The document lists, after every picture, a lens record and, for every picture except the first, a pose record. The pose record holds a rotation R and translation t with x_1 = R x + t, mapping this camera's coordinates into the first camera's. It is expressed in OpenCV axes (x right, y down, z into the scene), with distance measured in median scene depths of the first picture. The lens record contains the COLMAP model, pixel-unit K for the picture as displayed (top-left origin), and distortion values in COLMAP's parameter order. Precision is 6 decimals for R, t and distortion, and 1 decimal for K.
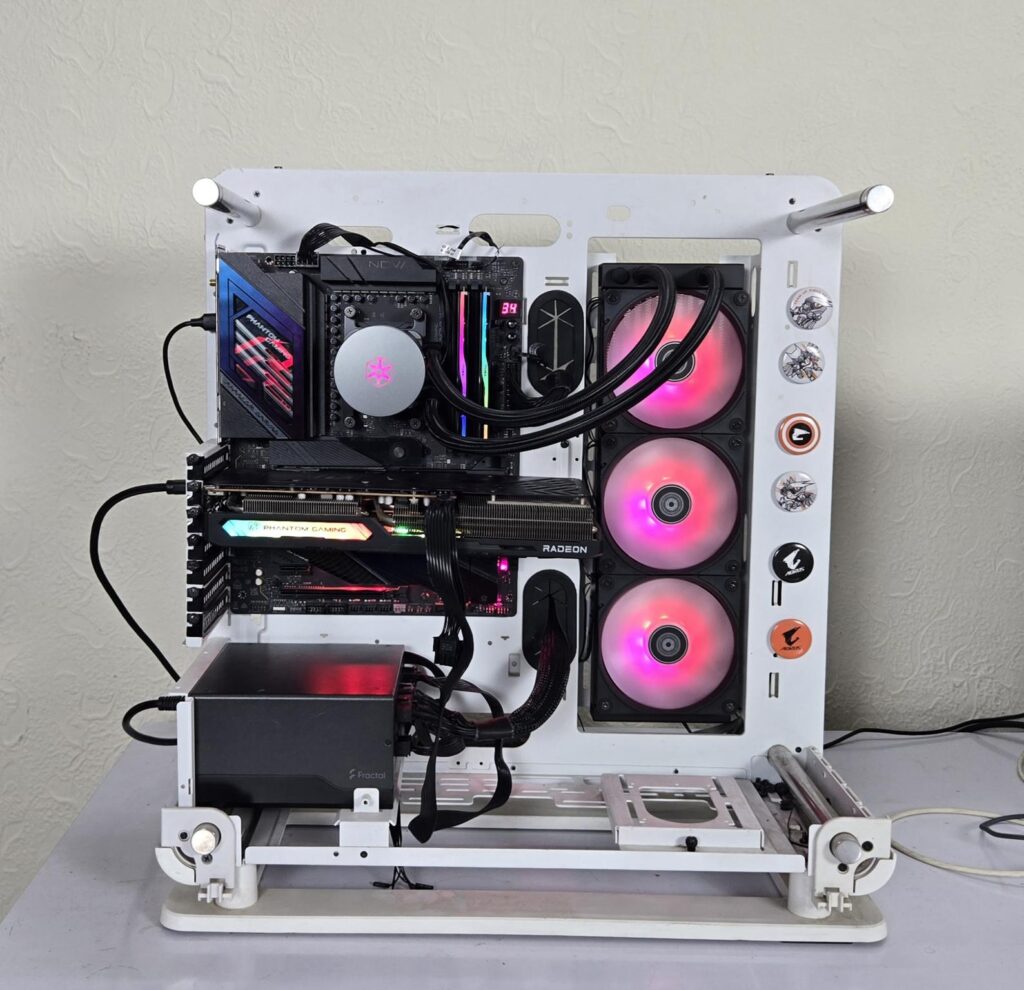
lens RADIAL K [[1268.1, 0, 465.4], [0, 1268.1, 440.3], [0, 0, 1]] dist [0.082353, -0.068565]
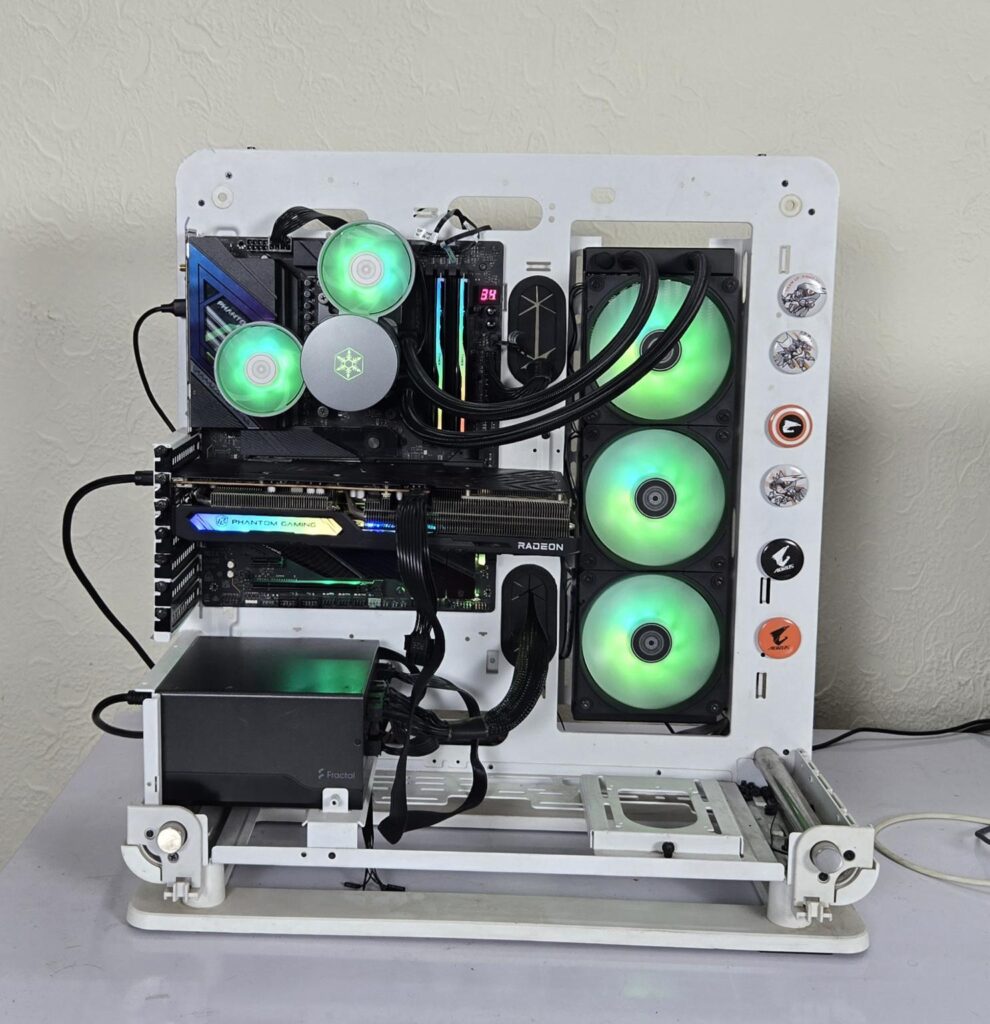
lens RADIAL K [[1331.9, 0, 434.0], [0, 1331.9, 438.0], [0, 0, 1]] dist [0.077089, -0.042907]
pose [[0.999568, 0.006727, -0.028606, 0.022587], [-0.006074, 0.999720, 0.022852, -0.017693], [0.028752, -0.022669, 0.999330, -0.017352]]
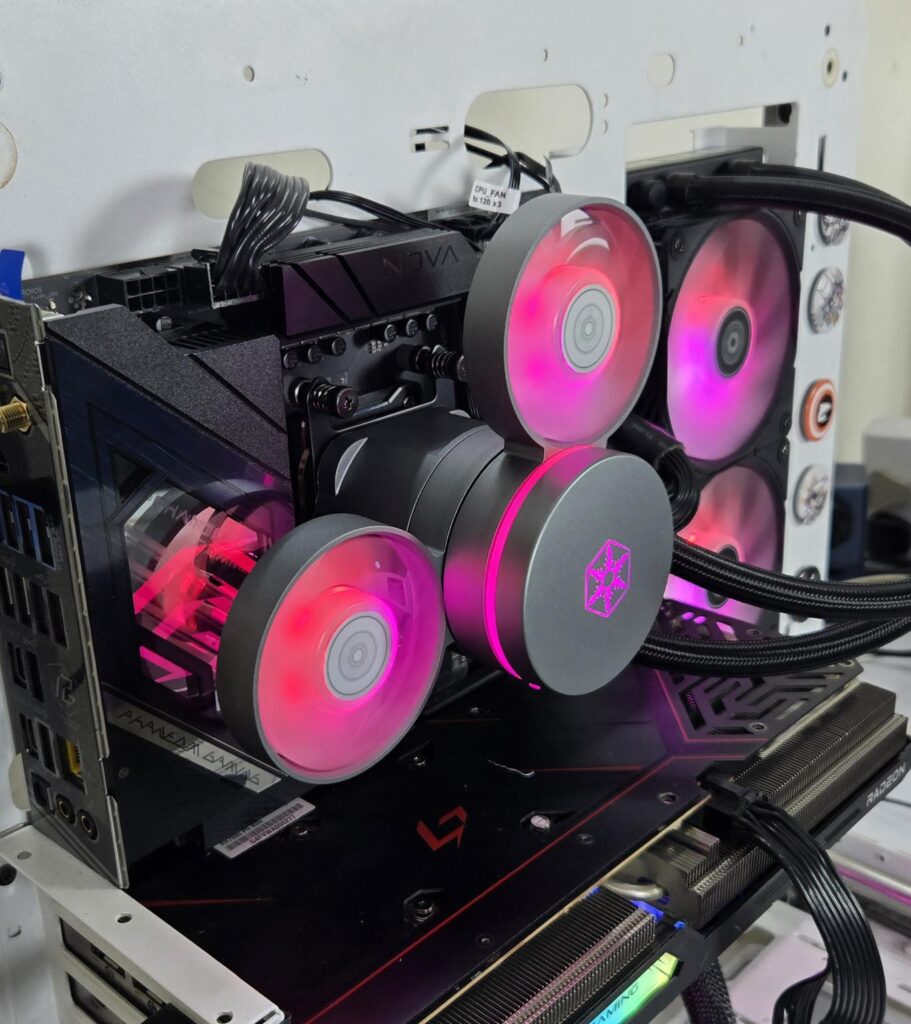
lens RADIAL K [[1241.9, 0, 426.9], [0, 1241.9, 511.6], [0, 0, 1]] dist [0.017436, 0.055807]
pose [[0.693698, -0.293759, 0.657638, -0.311344], [0.118591, 0.947172, 0.297997, -0.170213], [-0.710436, -0.128730, 0.691888, 0.703910]]
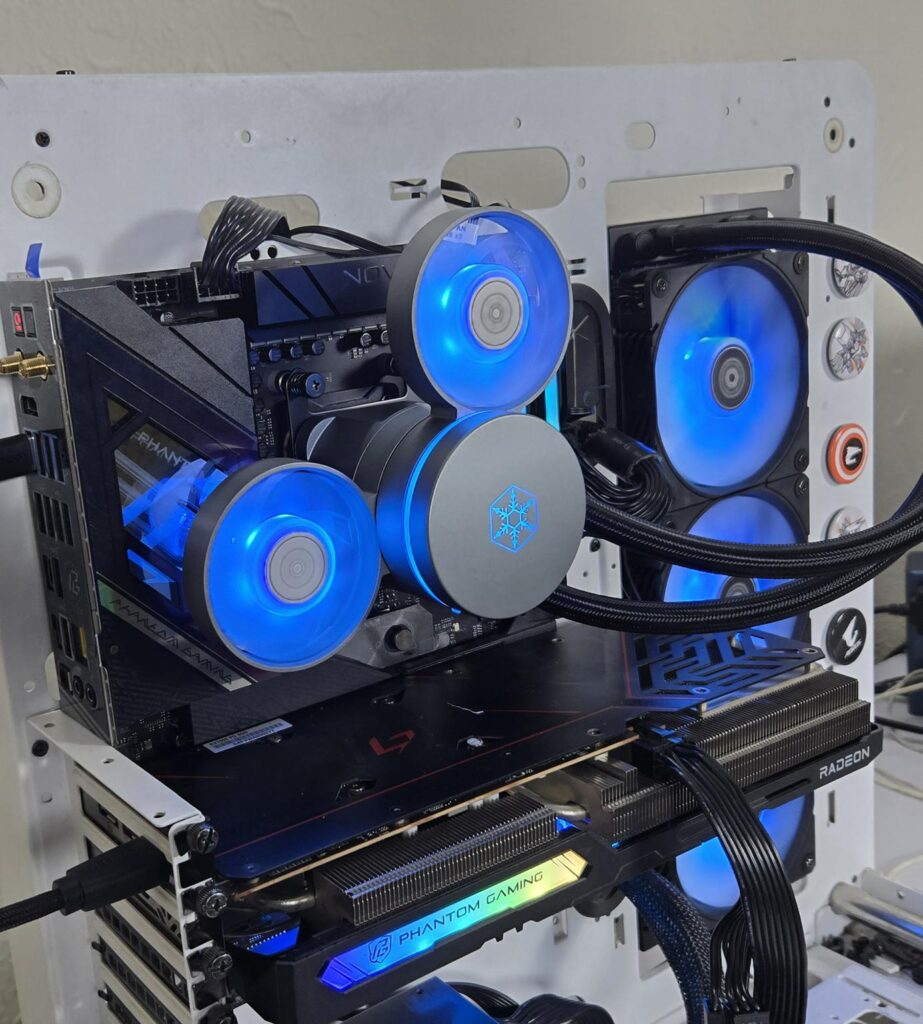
lens RADIAL K [[1224.4, 0, 319.6], [0, 1224.4, 509.2], [0, 0, 1]] dist [0.029264, -0.005053]
pose [[0.835559, -0.211447, 0.507082, -0.314682], [0.155927, 0.976287, 0.150167, -0.119606], [-0.526810, -0.046406, 0.848715, 0.596676]]
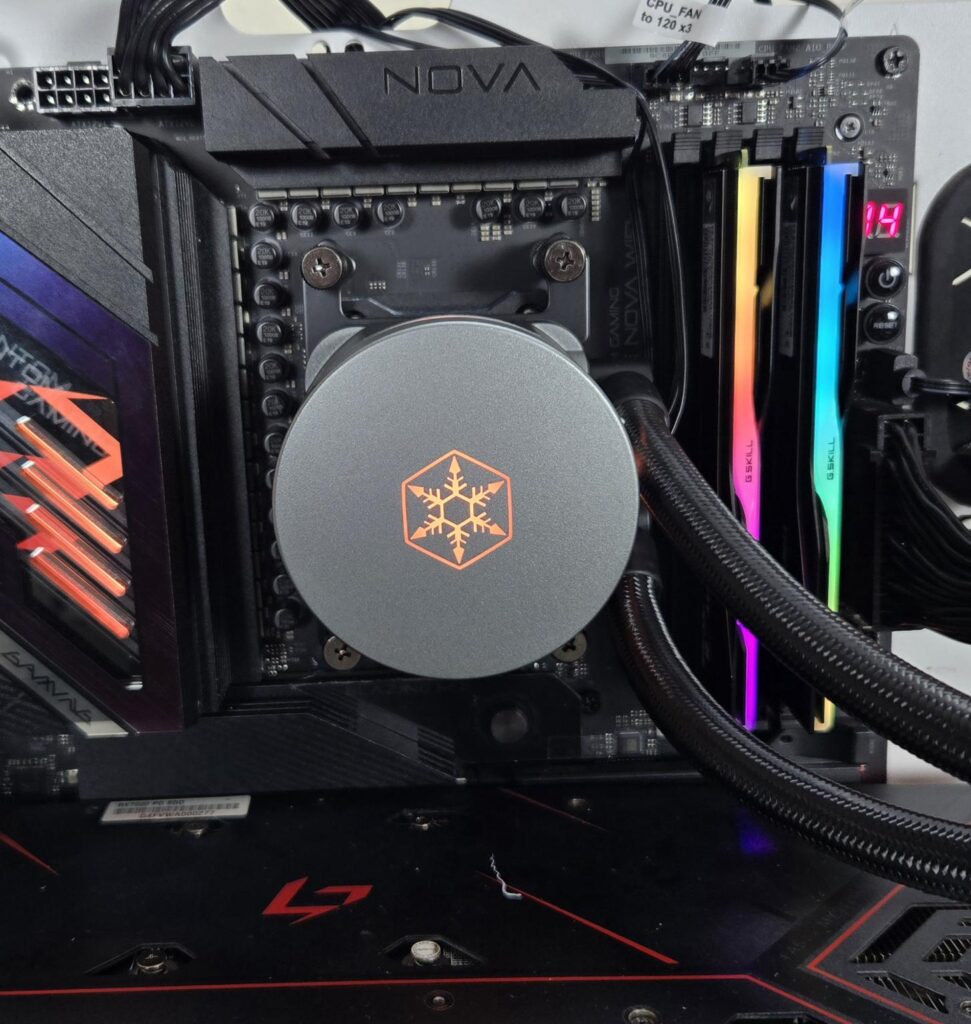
lens RADIAL K [[1242.0, 0, 425.9], [0, 1242.0, 507.5], [0, 0, 1]] dist [0.006872, -0.003430]
pose [[0.998649, -0.050376, -0.012724, -0.065394], [0.051543, 0.991405, 0.120244, -0.078118], [0.006558, -0.120737, 0.992663, 0.705340]]
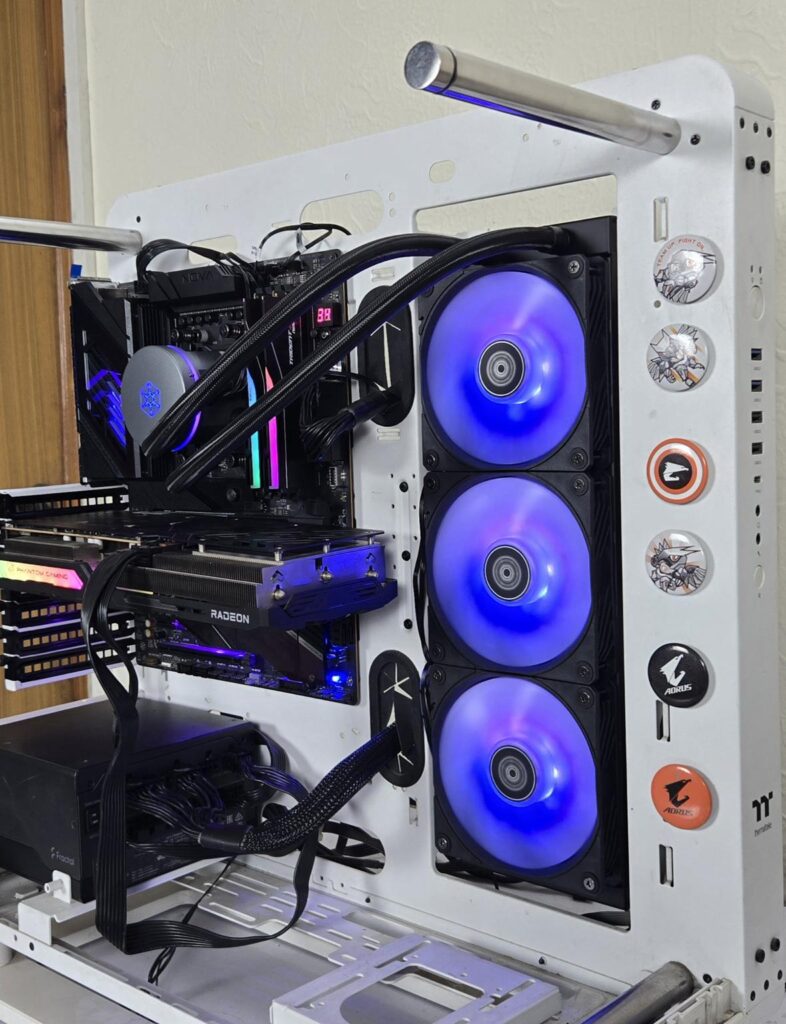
lens RADIAL K [[1206.0, 0, 365.3], [0, 1206.0, 497.3], [0, 0, 1]] dist [0.067489, -0.021584]
pose [[0.730256, 0.008018, -0.683126, 0.564161], [-0.019927, 0.999756, -0.009569, 0.016823], [0.682882, 0.020601, 0.730238, 0.461698]]
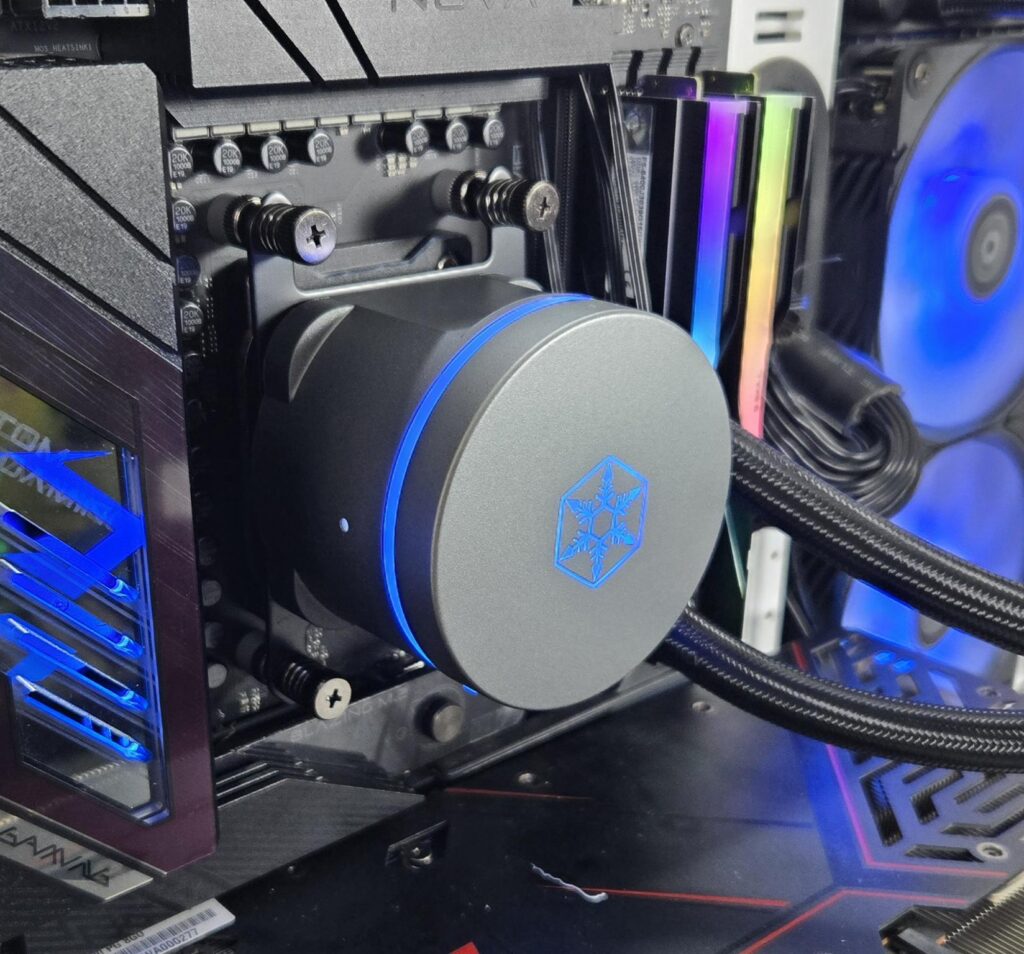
lens RADIAL K [[1384.3, 0, 419.3], [0, 1384.3, 564.2], [0, 0, 1]] dist [0.015204, -0.034205]
pose [[0.782262, -0.262372, 0.565002, -0.213819], [0.079873, 0.941736, 0.326732, -0.119283], [-0.617808, -0.210462, 0.757640, 0.776523]]
